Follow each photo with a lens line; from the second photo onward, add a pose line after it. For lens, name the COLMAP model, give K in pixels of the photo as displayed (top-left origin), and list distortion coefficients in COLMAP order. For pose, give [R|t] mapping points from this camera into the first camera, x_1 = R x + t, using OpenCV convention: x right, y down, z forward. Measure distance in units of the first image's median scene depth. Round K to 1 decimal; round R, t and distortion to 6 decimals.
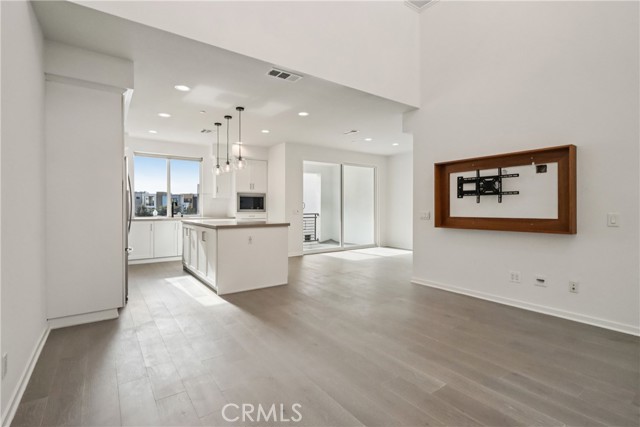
lens RADIAL K [[296.7, 0, 315.4], [0, 296.7, 212.2], [0, 0, 1]] dist [0.008023, -0.002884]
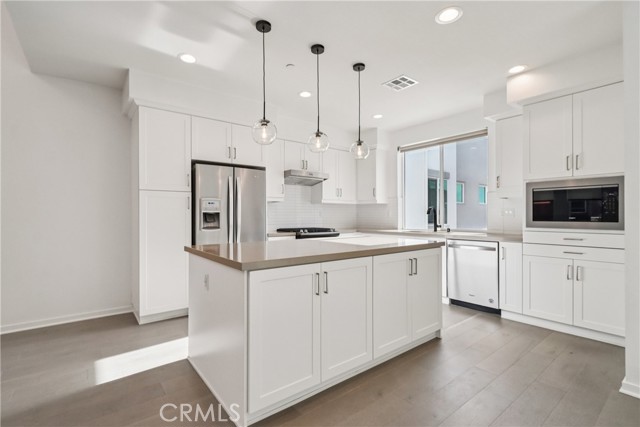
lens RADIAL K [[296.7, 0, 314.2], [0, 296.7, 214.9], [0, 0, 1]] dist [0.008023, -0.002884]
pose [[0.042994, -0.003373, -0.999070, 0.164423], [-0.014811, 0.999882, -0.004013, -0.012161], [0.998966, 0.014970, 0.042939, 0.665974]]
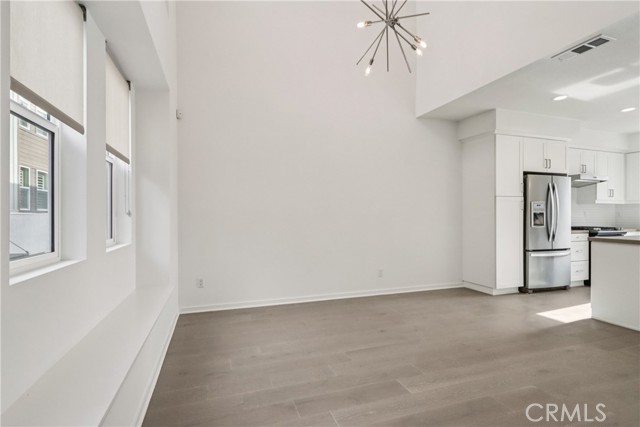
lens RADIAL K [[296.7, 0, 324.3], [0, 296.7, 215.7], [0, 0, 1]] dist [0.008023, -0.002884]
pose [[-0.283898, 0.001750, -0.958853, 0.386377], [-0.016010, 0.999850, 0.006565, -0.005937], [0.958721, 0.017215, -0.283827, 0.266378]]
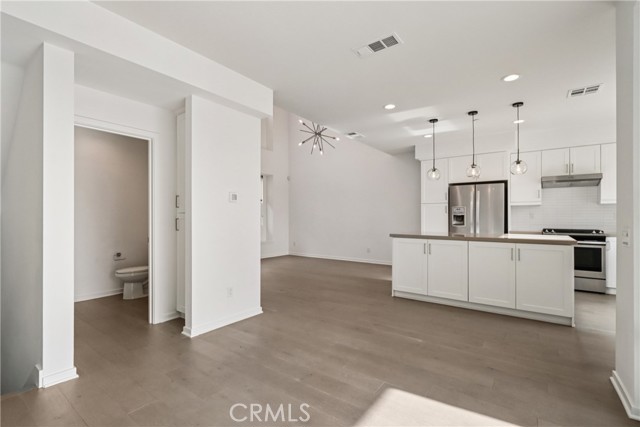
lens RADIAL K [[296.7, 0, 318.8], [0, 296.7, 213.6], [0, 0, 1]] dist [0.008023, -0.002884]
pose [[-0.943929, -0.003503, -0.330130, 0.279004], [-0.005489, 0.999972, 0.005082, -0.021138], [0.330103, 0.006609, -0.943922, 1.138645]]
